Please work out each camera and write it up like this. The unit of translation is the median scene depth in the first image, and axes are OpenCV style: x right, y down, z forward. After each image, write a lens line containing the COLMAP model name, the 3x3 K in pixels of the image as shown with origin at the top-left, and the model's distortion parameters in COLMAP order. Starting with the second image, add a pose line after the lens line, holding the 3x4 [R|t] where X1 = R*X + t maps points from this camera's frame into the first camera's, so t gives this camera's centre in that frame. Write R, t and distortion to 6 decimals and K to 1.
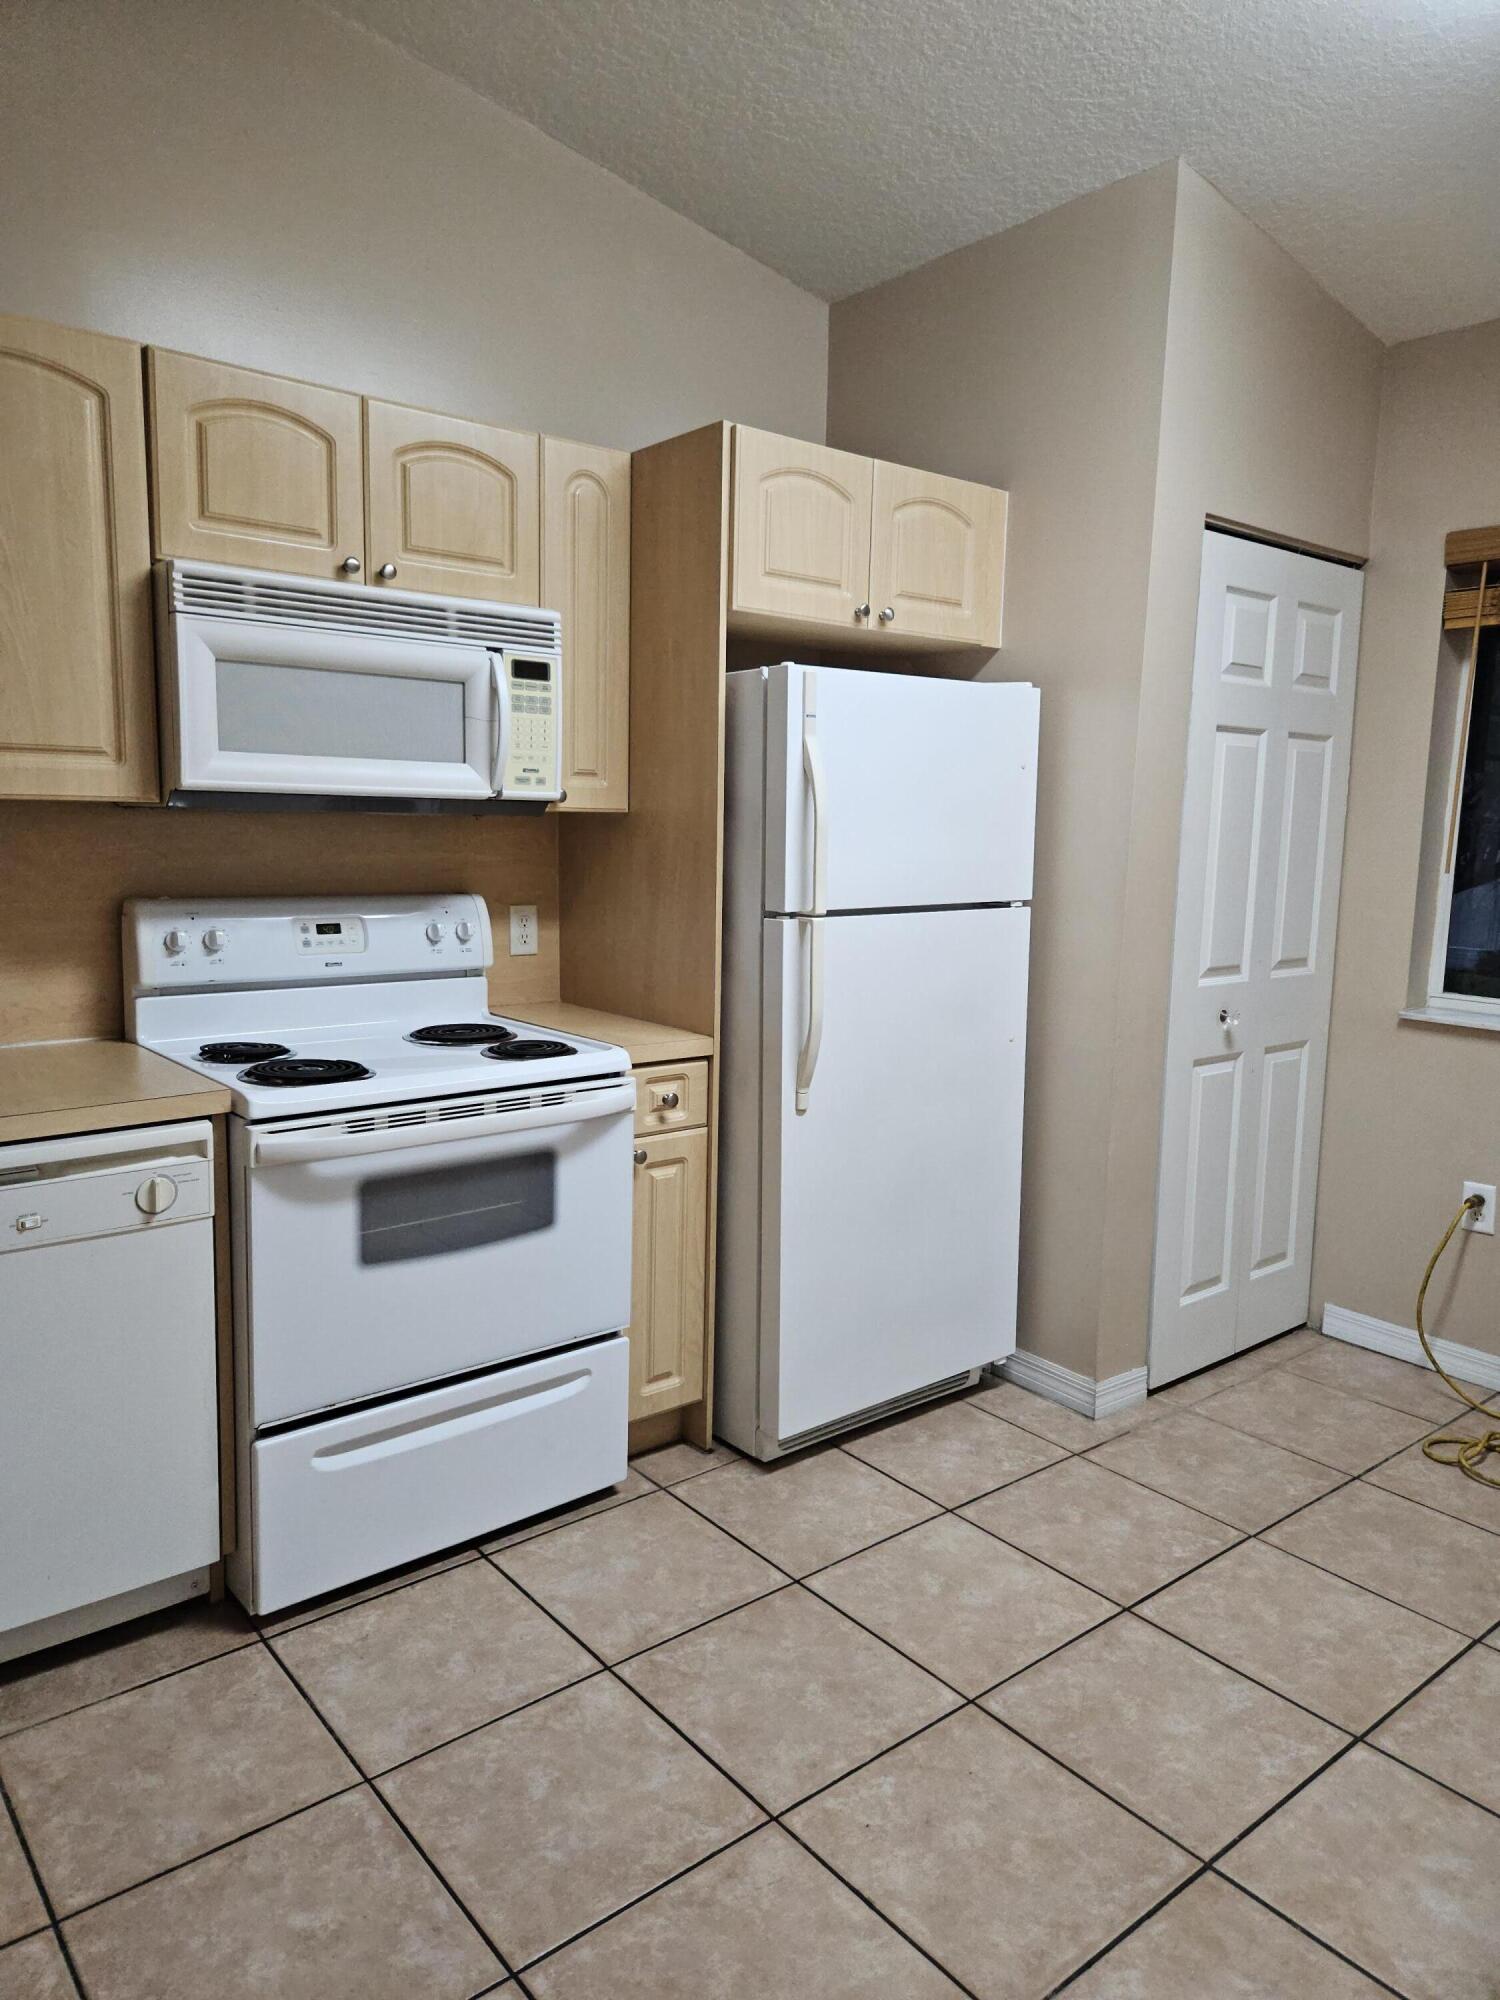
lens RADIAL K [[1336.7, 0, 747.2], [0, 1336.7, 988.4], [0, 0, 1]] dist [0.049734, -0.028814]
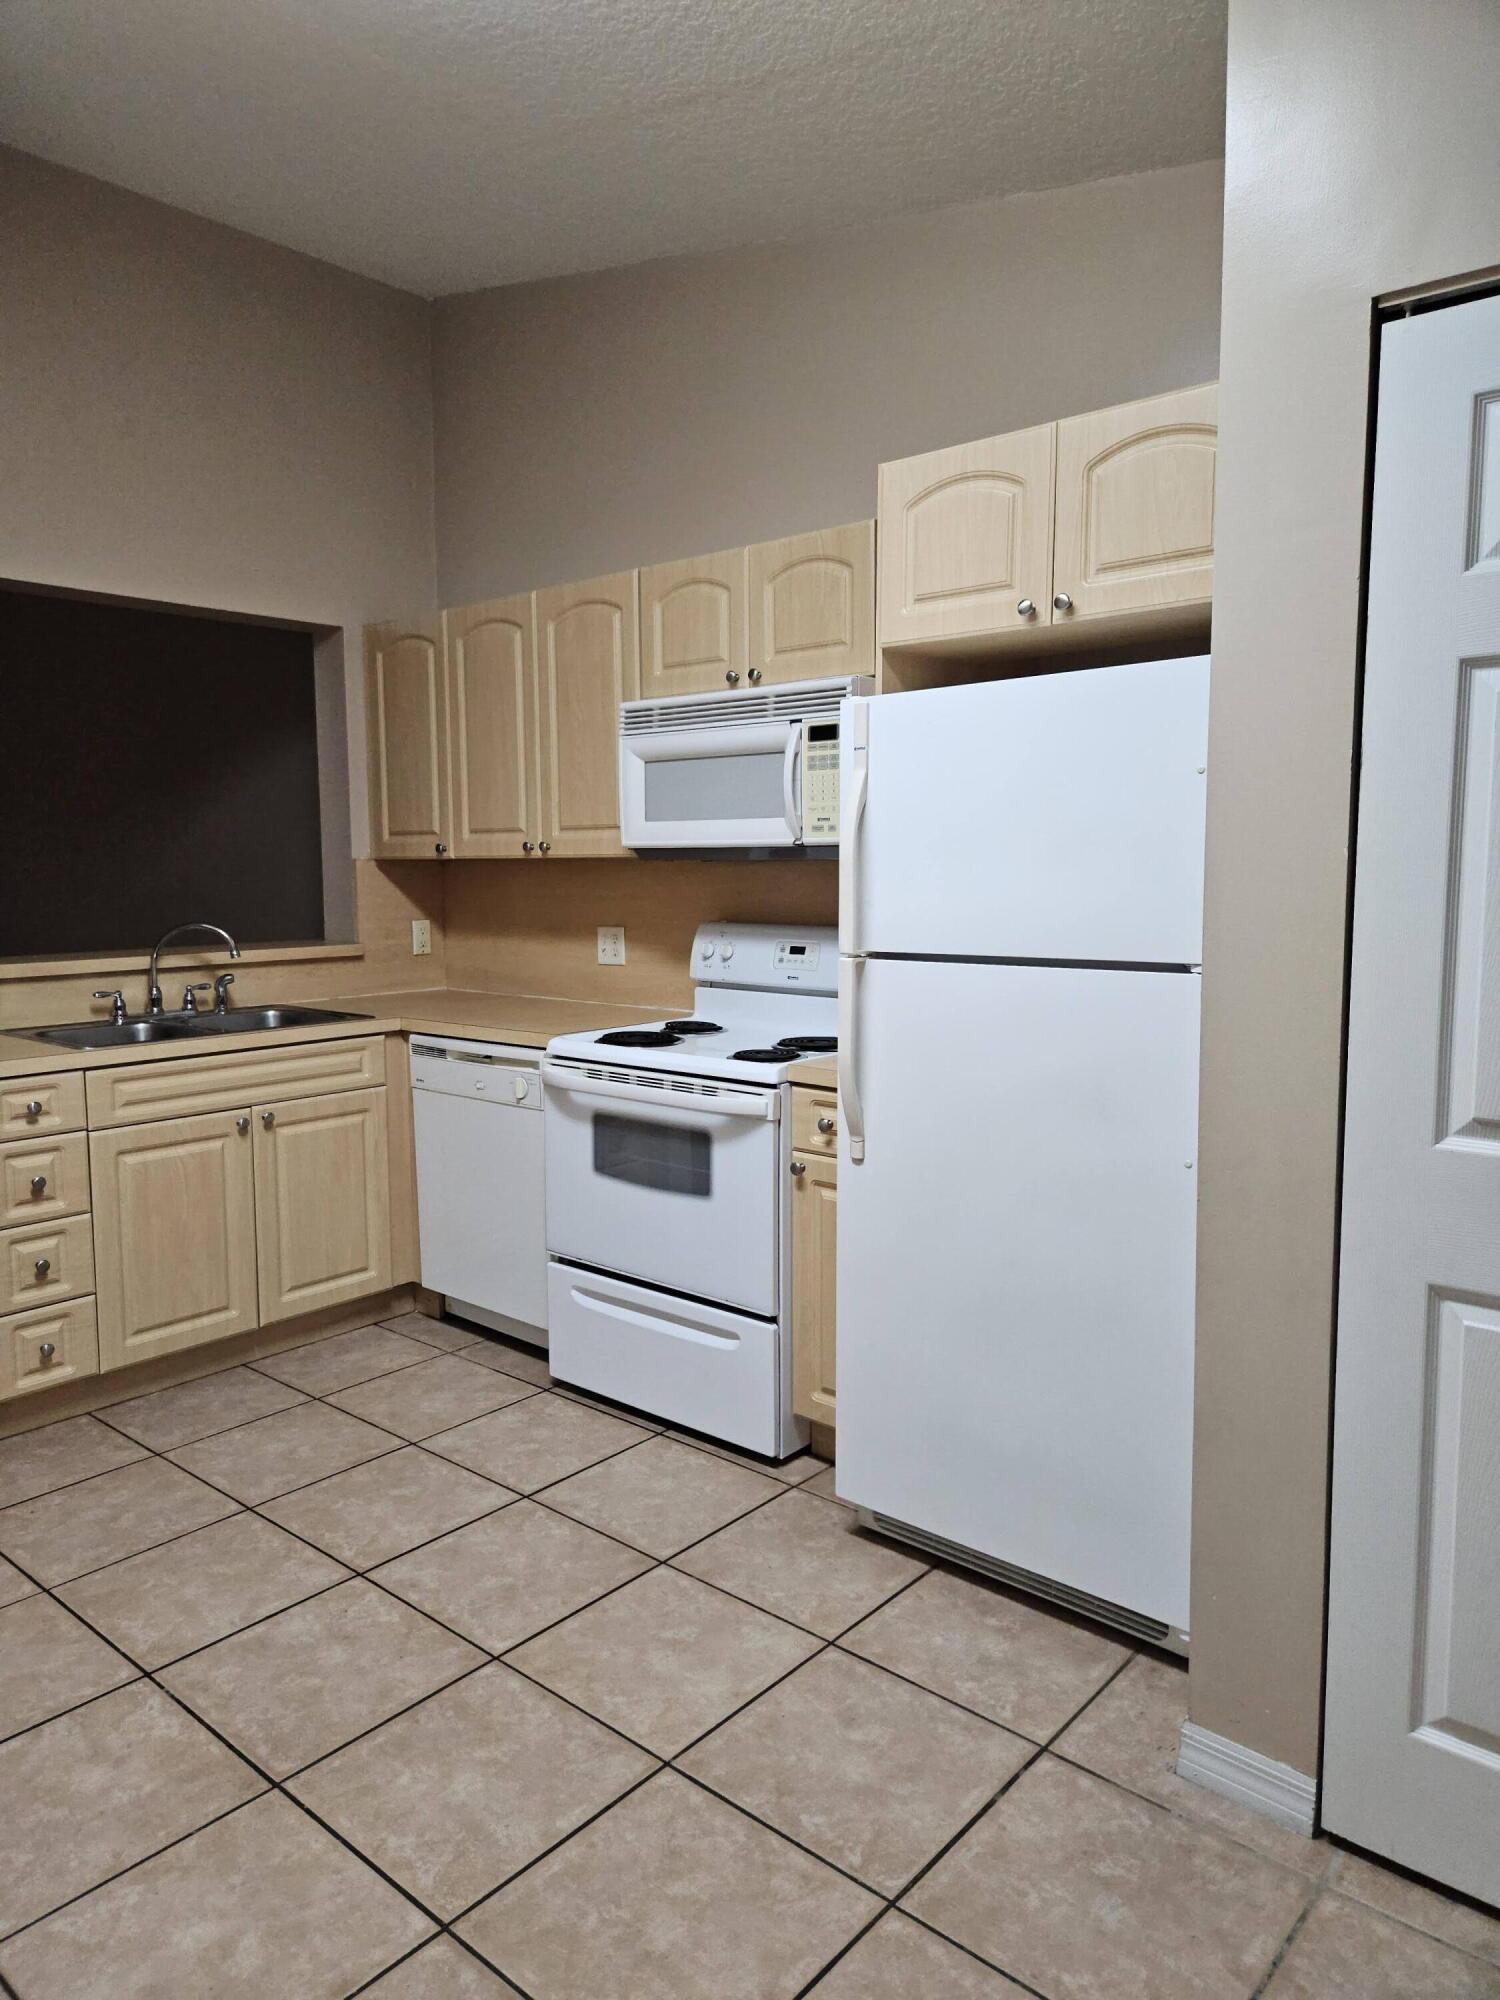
lens RADIAL K [[1371.6, 0, 734.6], [0, 1371.6, 990.8], [0, 0, 1]] dist [0.063309, -0.035686]
pose [[0.151320, 0.072589, -0.985816, 1.081830], [-0.114335, 0.991892, 0.055486, -0.079527], [0.981850, 0.104317, 0.158392, 0.817178]]
